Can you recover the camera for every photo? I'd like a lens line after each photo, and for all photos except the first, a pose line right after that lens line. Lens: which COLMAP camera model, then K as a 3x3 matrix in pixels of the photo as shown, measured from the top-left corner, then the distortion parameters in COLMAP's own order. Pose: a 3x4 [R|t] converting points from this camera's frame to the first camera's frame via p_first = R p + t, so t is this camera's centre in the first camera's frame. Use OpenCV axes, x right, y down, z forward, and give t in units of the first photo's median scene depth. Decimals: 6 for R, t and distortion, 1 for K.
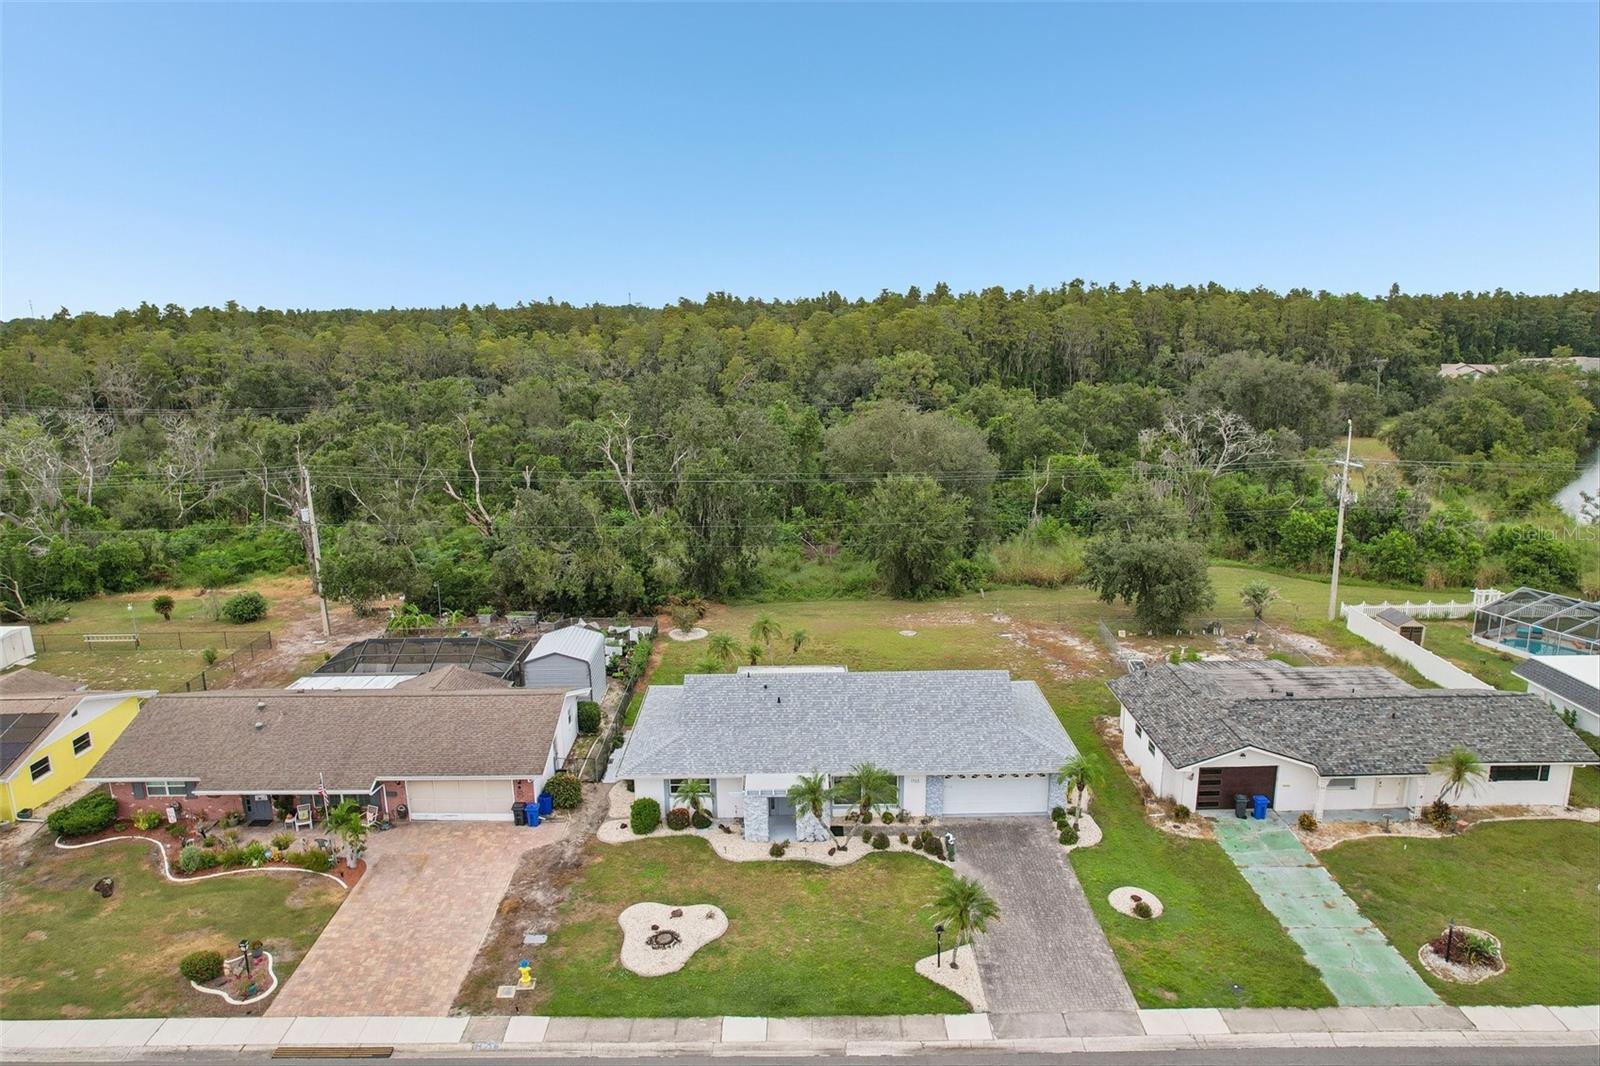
lens RADIAL K [[1018.3, 0, 800.9], [0, 1018.3, 552.9], [0, 0, 1]] dist [-0.071947, 0.061045]
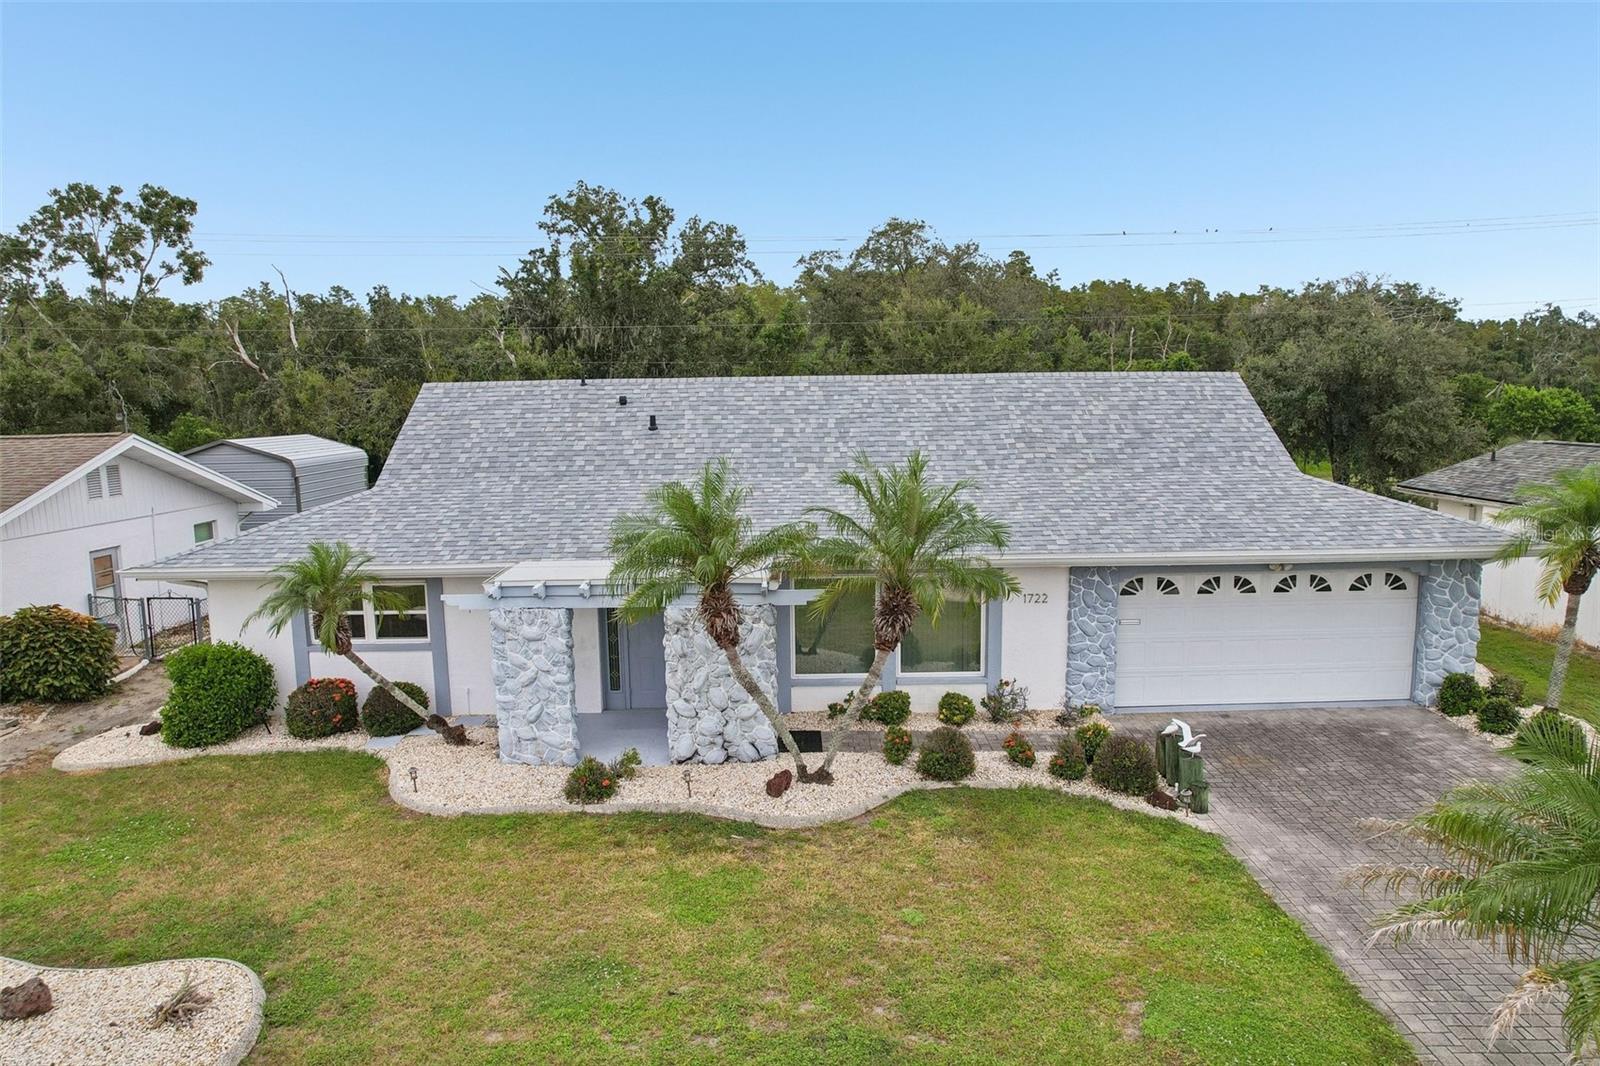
lens RADIAL K [[1018.3, 0, 800.9], [0, 1018.3, 552.9], [0, 0, 1]] dist [-0.071947, 0.061045]
pose [[0.999990, -0.003146, 0.003159, 0.035484], [0.003416, 0.995986, -0.089449, 0.251228], [-0.002865, 0.089459, 0.995986, 0.695156]]
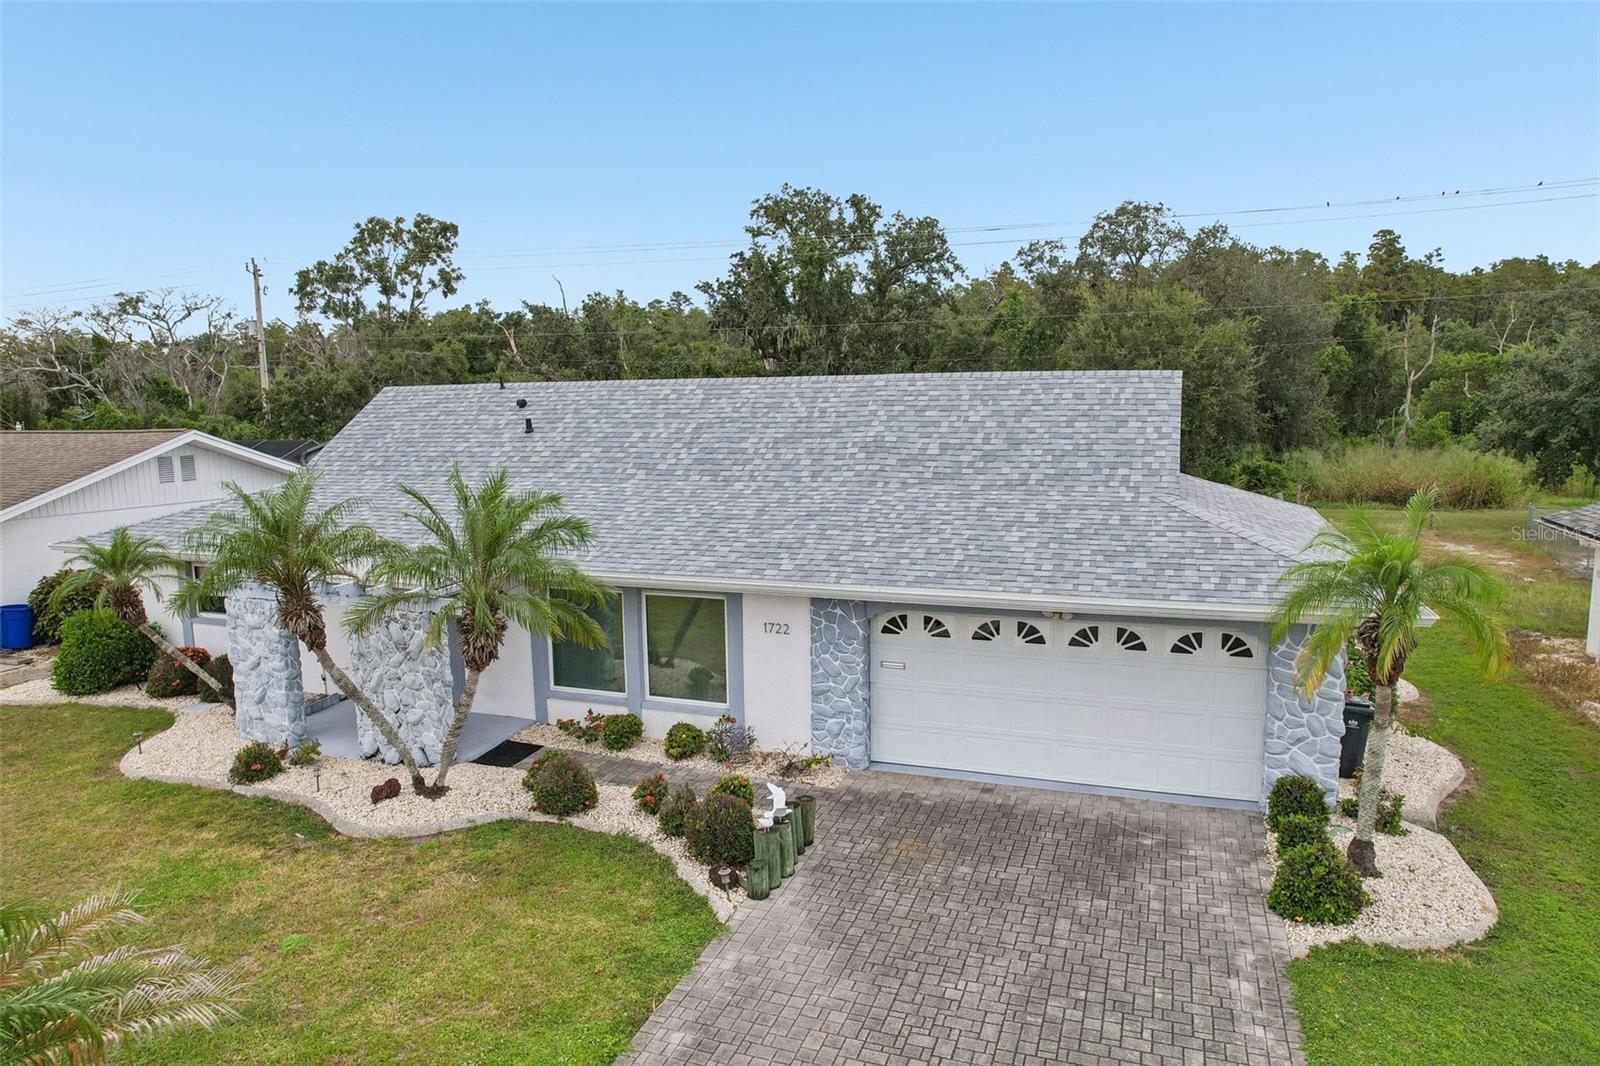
lens RADIAL K [[1018.3, 0, 800.9], [0, 1018.3, 552.9], [0, 0, 1]] dist [-0.071947, 0.061045]
pose [[0.936246, 0.052345, -0.347424, 0.233246], [-0.082520, 0.993940, -0.072625, 0.234658], [0.341516, 0.096665, 0.934892, 0.753644]]
